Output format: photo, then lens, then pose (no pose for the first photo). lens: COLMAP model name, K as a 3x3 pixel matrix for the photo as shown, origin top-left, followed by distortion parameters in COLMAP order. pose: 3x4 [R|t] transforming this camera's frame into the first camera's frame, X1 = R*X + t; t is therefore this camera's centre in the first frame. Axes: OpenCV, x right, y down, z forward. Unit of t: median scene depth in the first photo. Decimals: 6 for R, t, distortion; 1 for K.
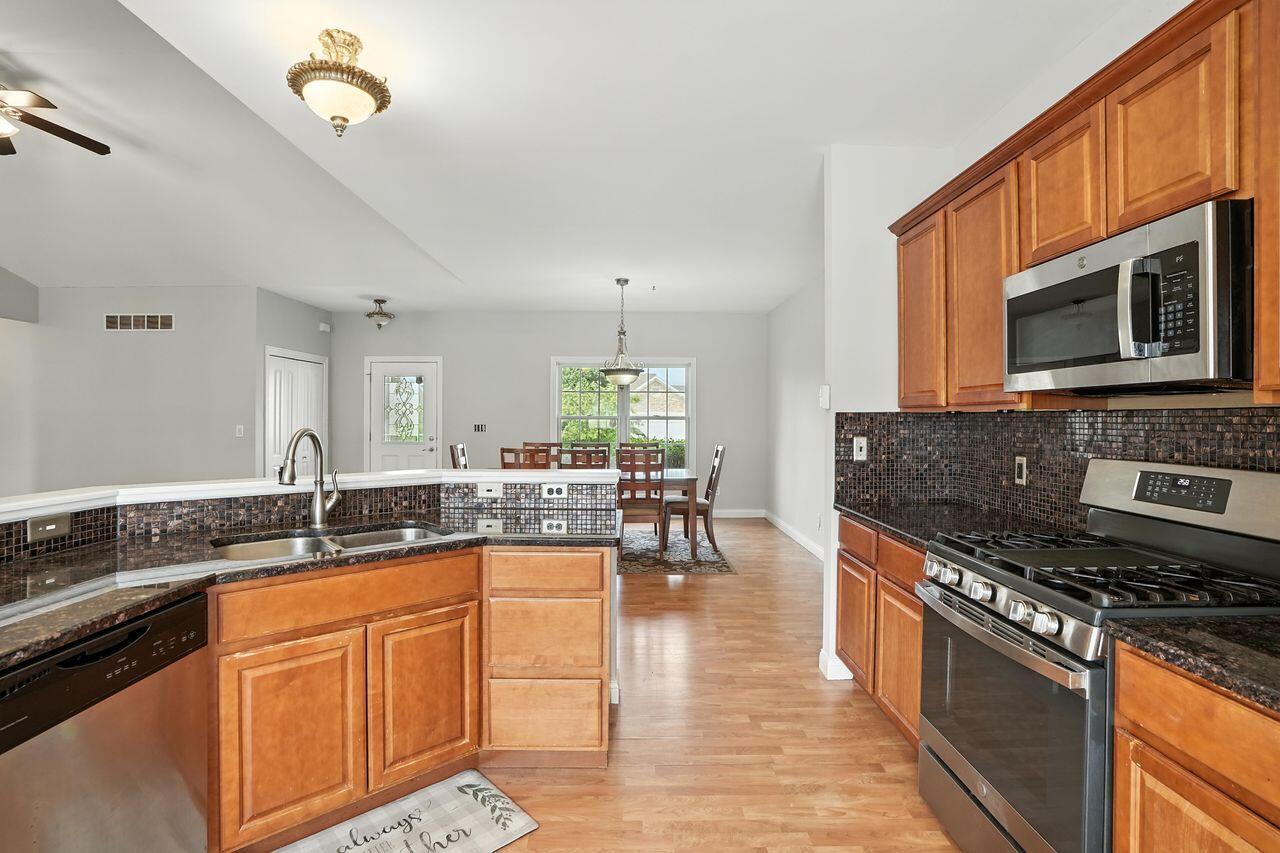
lens RADIAL K [[596.5, 0, 637.3], [0, 596.5, 417.8], [0, 0, 1]] dist [-0.071923, 0.028776]
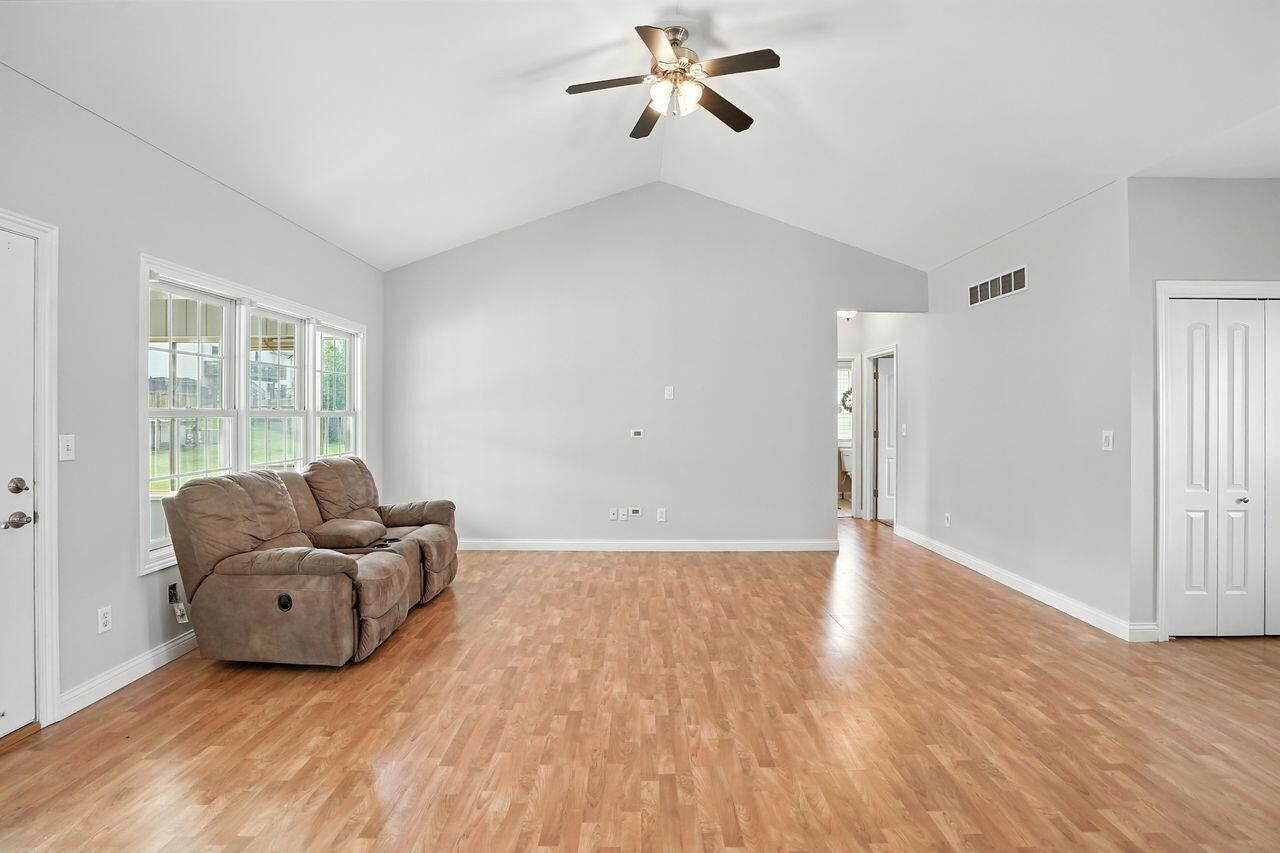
lens RADIAL K [[599.3, 0, 640.1], [0, 599.3, 410.9], [0, 0, 1]] dist [-0.072265, 0.026984]
pose [[-0.004691, -0.008624, -0.999952, -0.114620], [0.000628, 0.999963, -0.008627, -0.001443], [0.999989, -0.000668, -0.004686, 0.545774]]
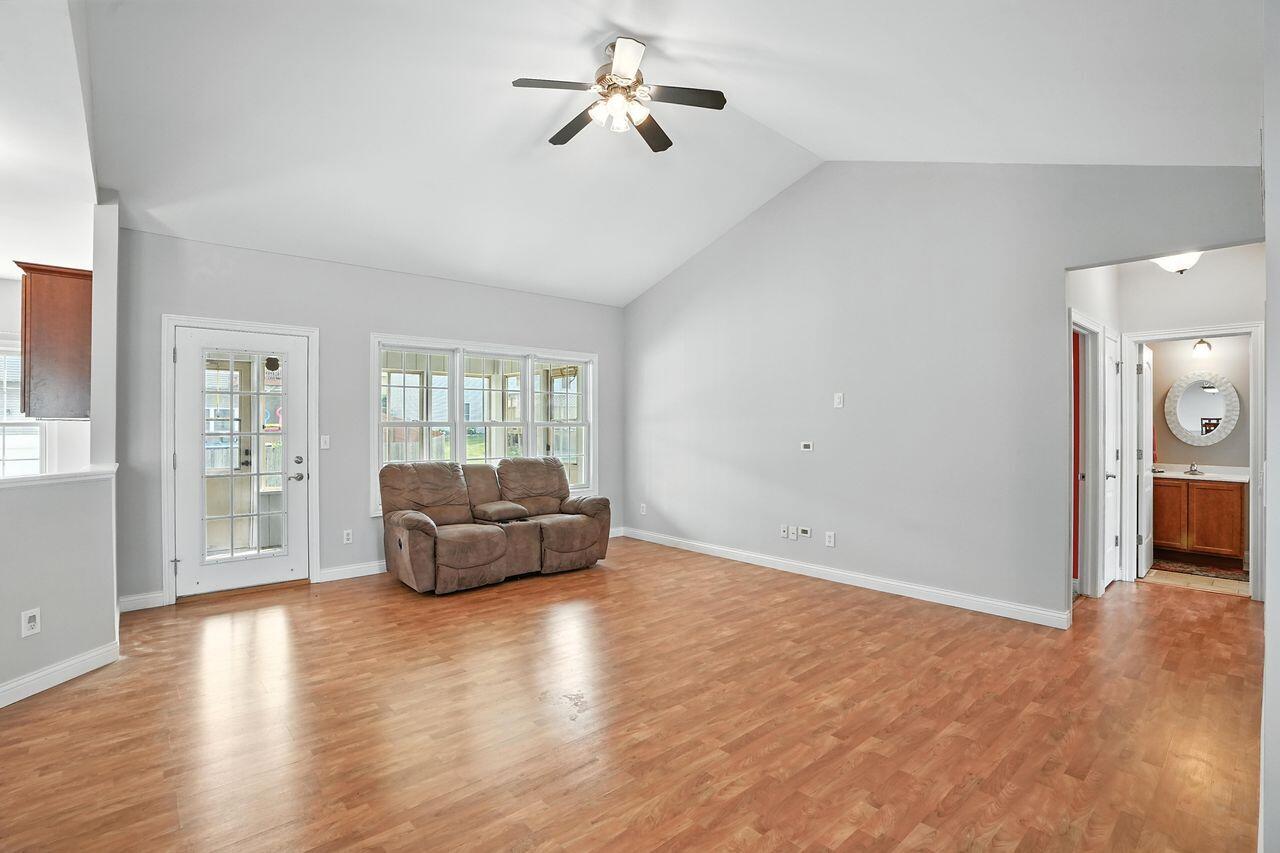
lens RADIAL K [[596.5, 0, 637.3], [0, 596.5, 417.8], [0, 0, 1]] dist [-0.071923, 0.028776]
pose [[-0.752431, -0.011002, -0.658579, -0.311629], [-0.002122, 0.999896, -0.014280, -0.002050], [0.658667, -0.009348, -0.752376, 1.013864]]
